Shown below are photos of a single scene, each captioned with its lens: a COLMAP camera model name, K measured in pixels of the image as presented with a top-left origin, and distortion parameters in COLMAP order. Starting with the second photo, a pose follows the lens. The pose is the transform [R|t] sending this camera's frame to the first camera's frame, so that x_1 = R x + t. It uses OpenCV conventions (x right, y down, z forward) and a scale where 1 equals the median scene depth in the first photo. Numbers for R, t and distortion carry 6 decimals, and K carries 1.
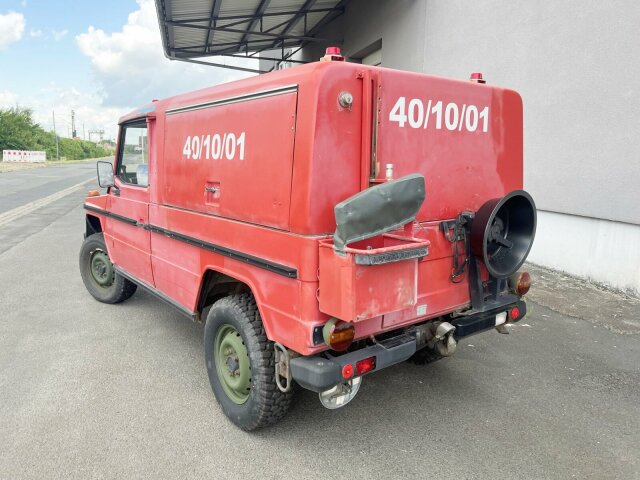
lens RADIAL K [[483.1, 0, 322.6], [0, 483.1, 236.9], [0, 0, 1]] dist [0.051989, -0.052315]
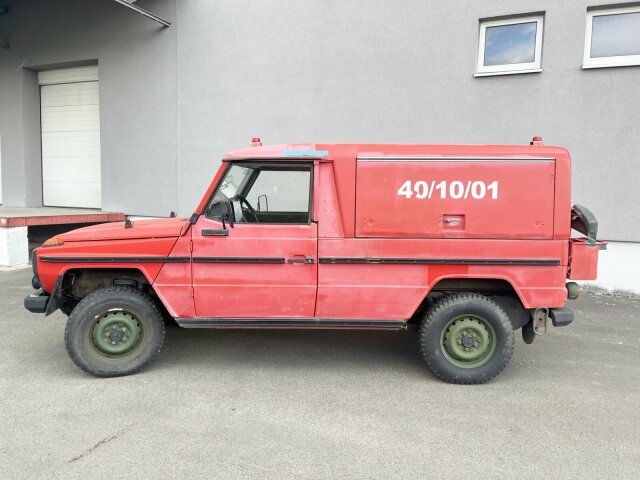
lens RADIAL K [[483.1, 0, 323.3], [0, 483.1, 234.5], [0, 0, 1]] dist [0.051989, -0.052315]
pose [[0.625178, -0.079313, 0.776442, -1.693032], [0.118716, 0.992911, 0.005837, -0.119097], [-0.771401, 0.088527, 0.630162, 0.450751]]
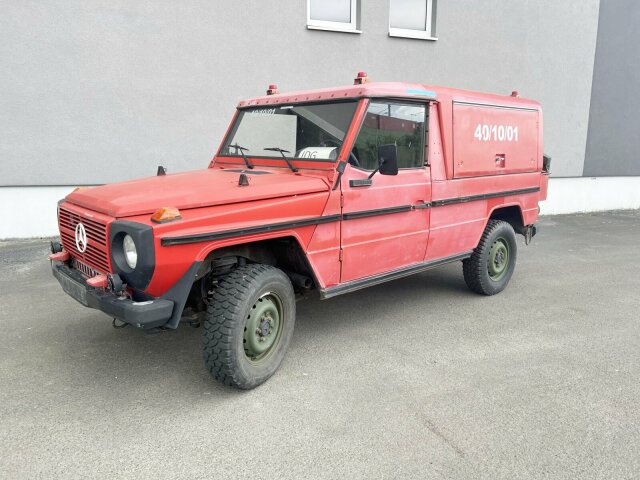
lens RADIAL K [[483.1, 0, 317.3], [0, 483.1, 242.8], [0, 0, 1]] dist [0.051989, -0.052315]
pose [[-0.069903, -0.204606, 0.976345, -2.032612], [0.157203, 0.964250, 0.213327, -0.299811], [-0.985089, 0.168397, -0.035239, 1.878603]]
